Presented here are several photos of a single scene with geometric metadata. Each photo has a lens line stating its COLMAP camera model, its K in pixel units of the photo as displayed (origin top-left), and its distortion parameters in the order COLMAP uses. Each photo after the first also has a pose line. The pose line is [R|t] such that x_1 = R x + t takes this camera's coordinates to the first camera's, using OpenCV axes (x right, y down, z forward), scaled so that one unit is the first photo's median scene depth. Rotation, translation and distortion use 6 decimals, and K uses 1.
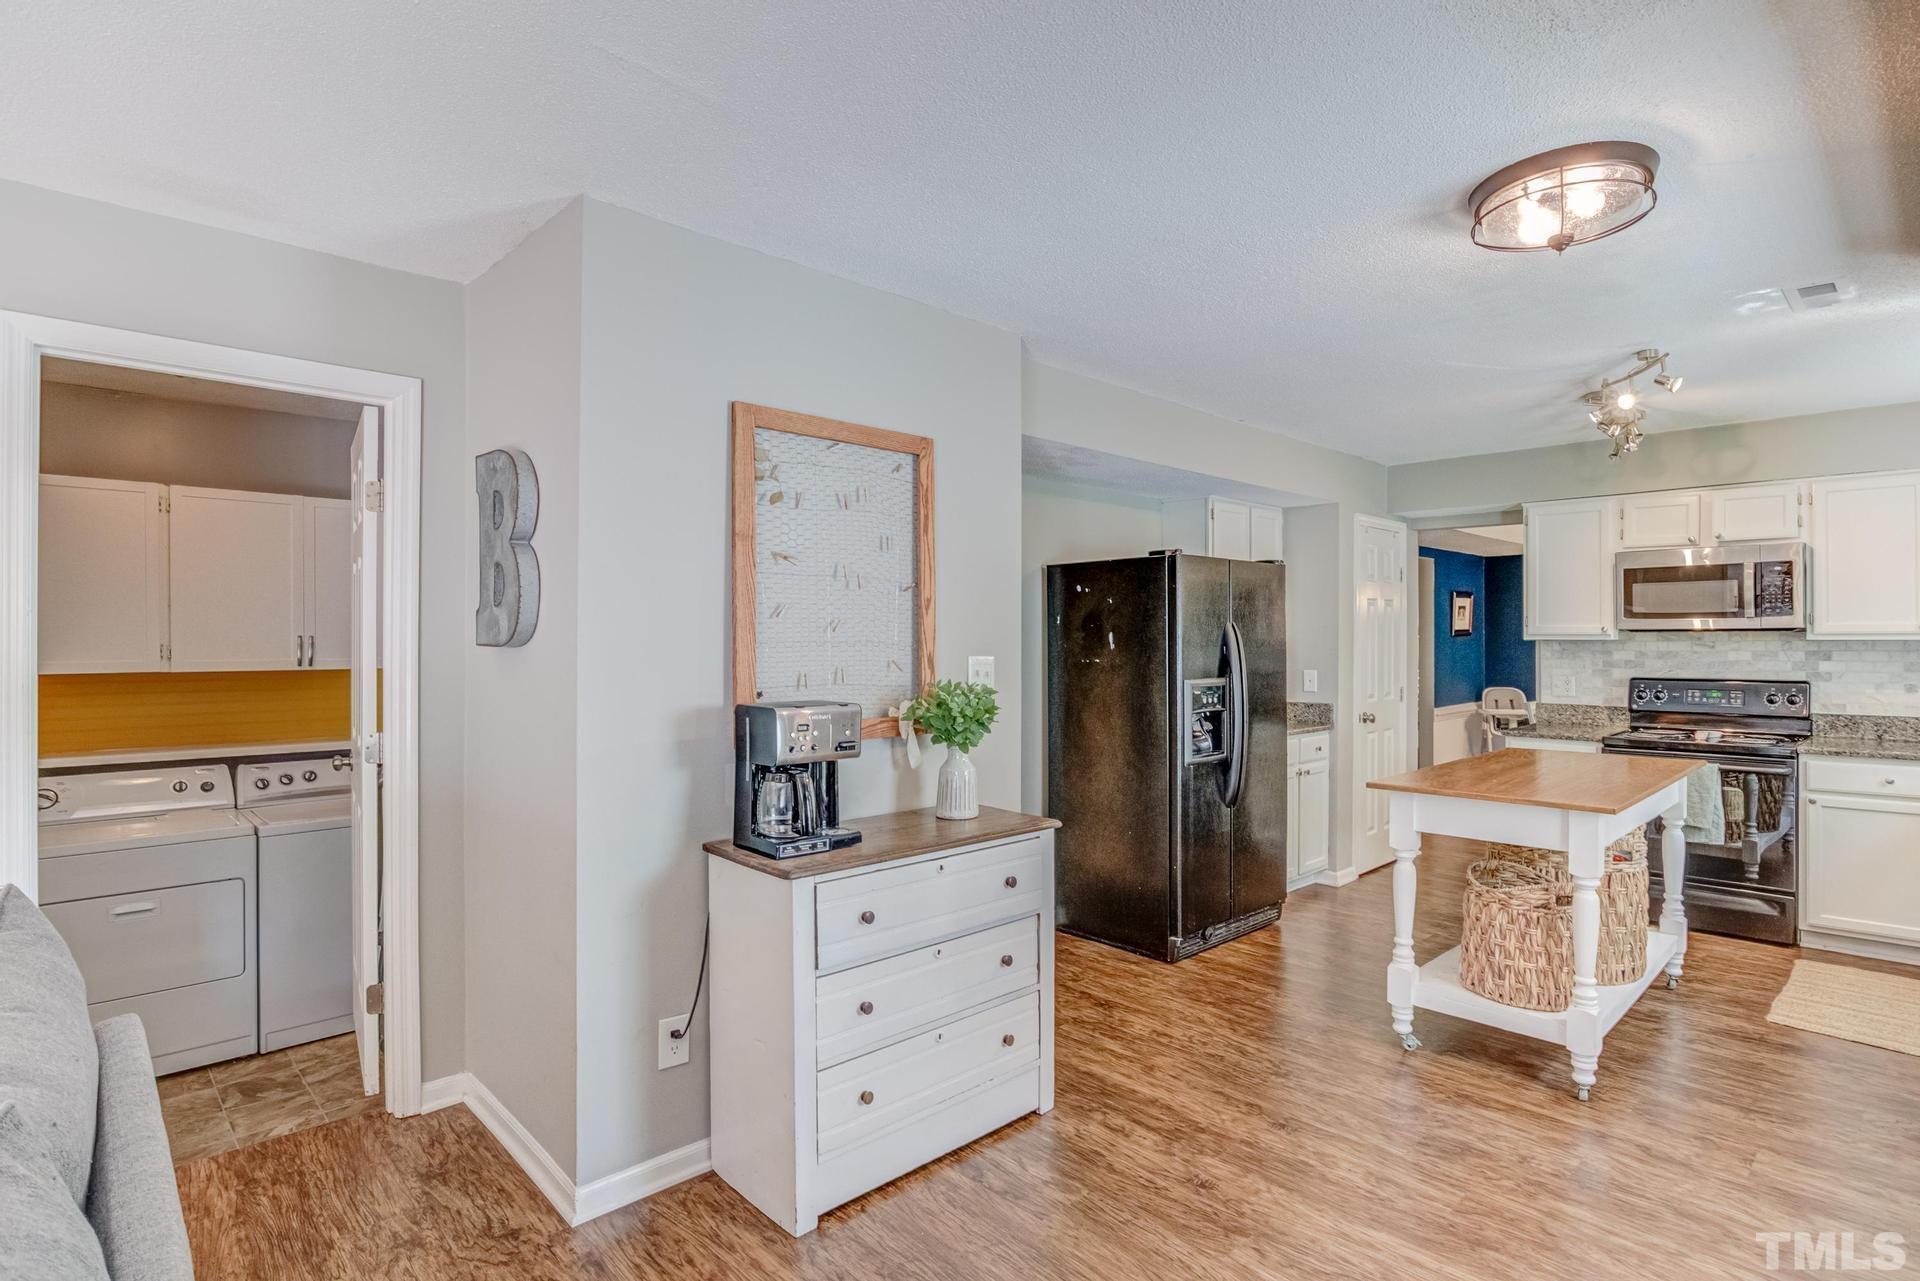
lens RADIAL K [[954.0, 0, 989.5], [0, 954.0, 632.1], [0, 0, 1]] dist [-0.020603, 0.001353]
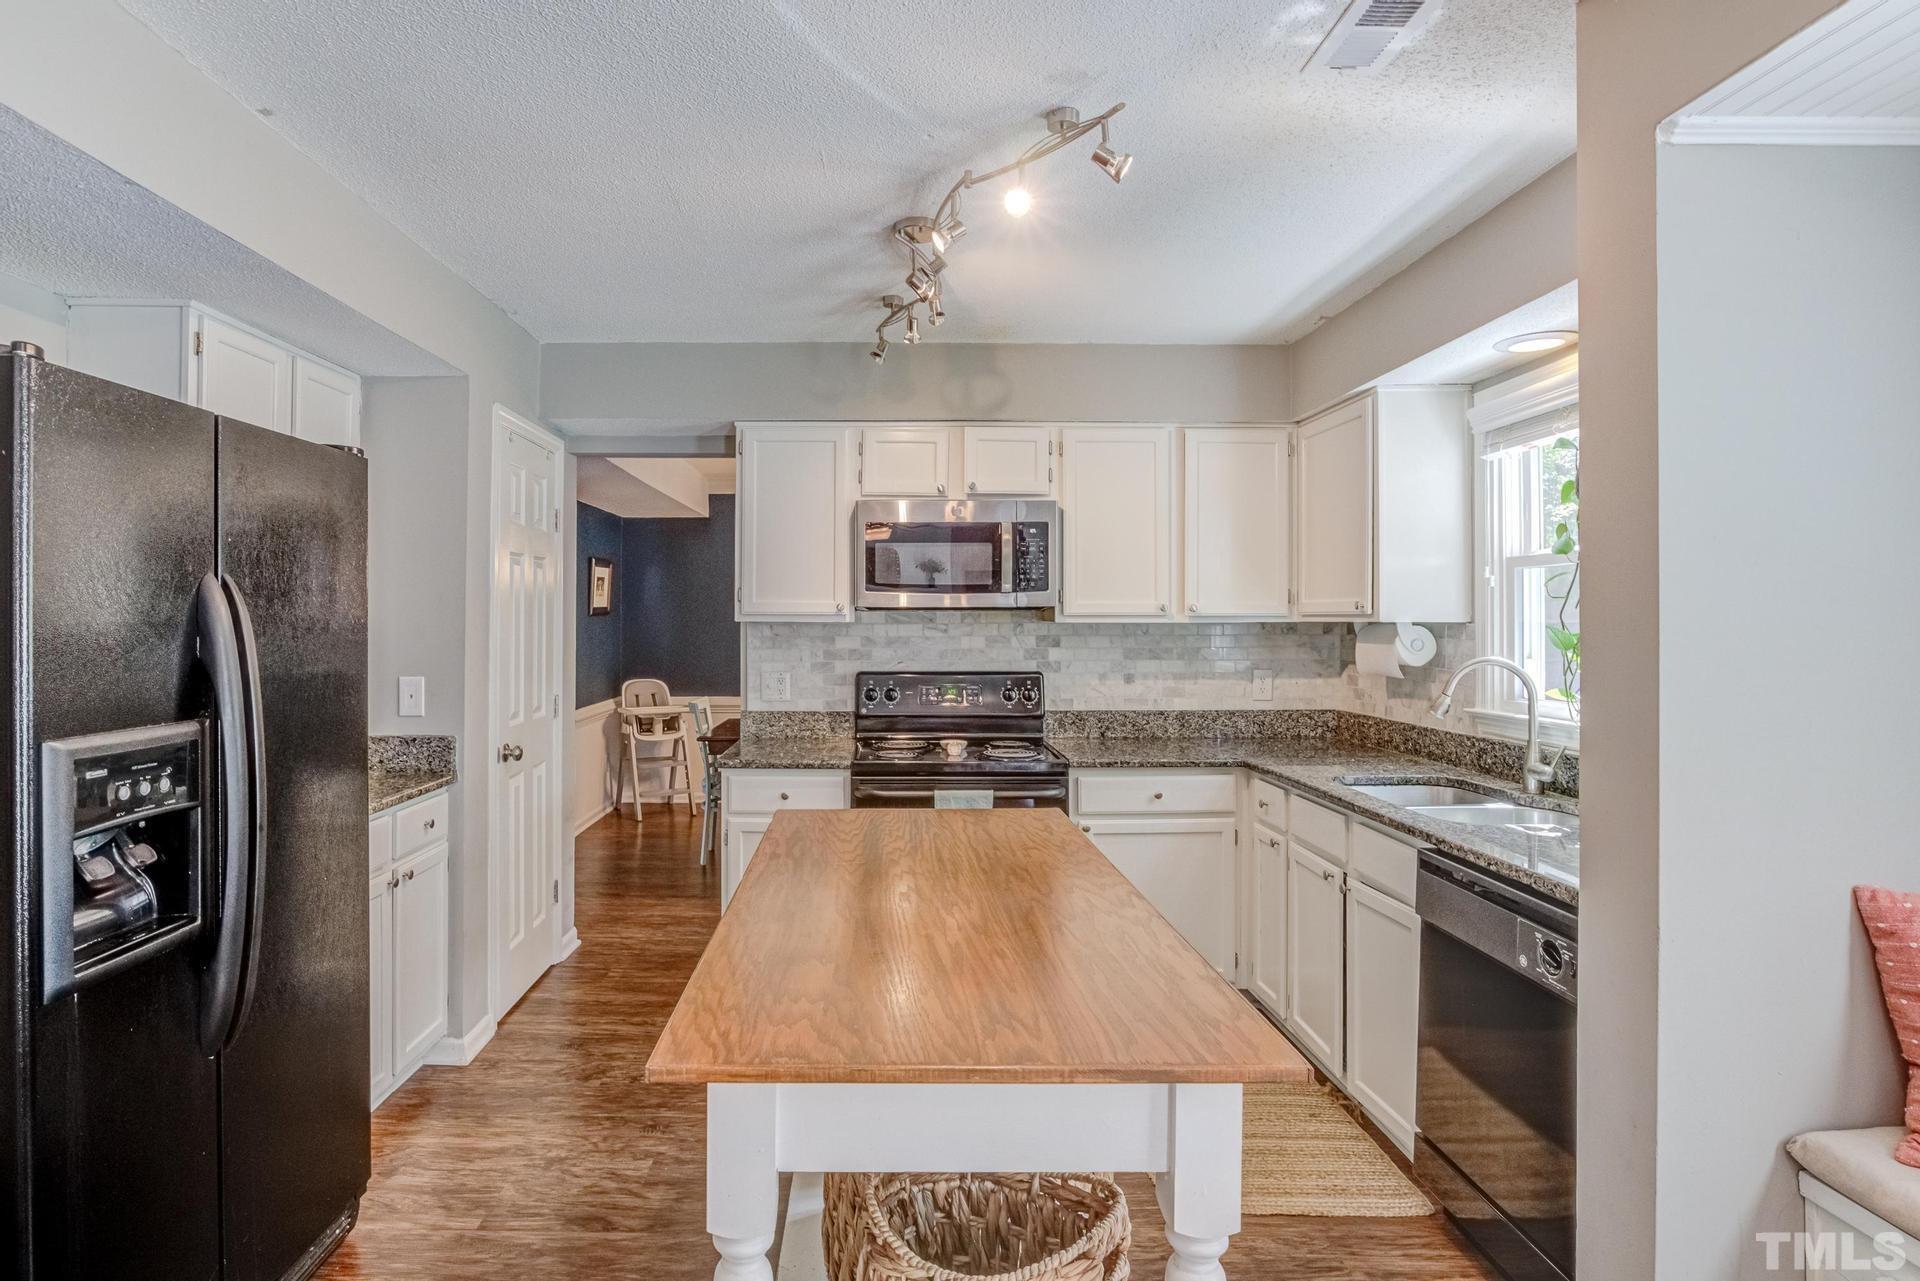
lens RADIAL K [[1002.7, 0, 876.9], [0, 1002.7, 616.1], [0, 0, 1]] dist [-0.025070, 0.000936]
pose [[0.709157, 0.005974, 0.705026, 0.149520], [-0.008182, 0.999966, -0.000243, 0.004226], [-0.705004, -0.005596, 0.709182, 0.494666]]
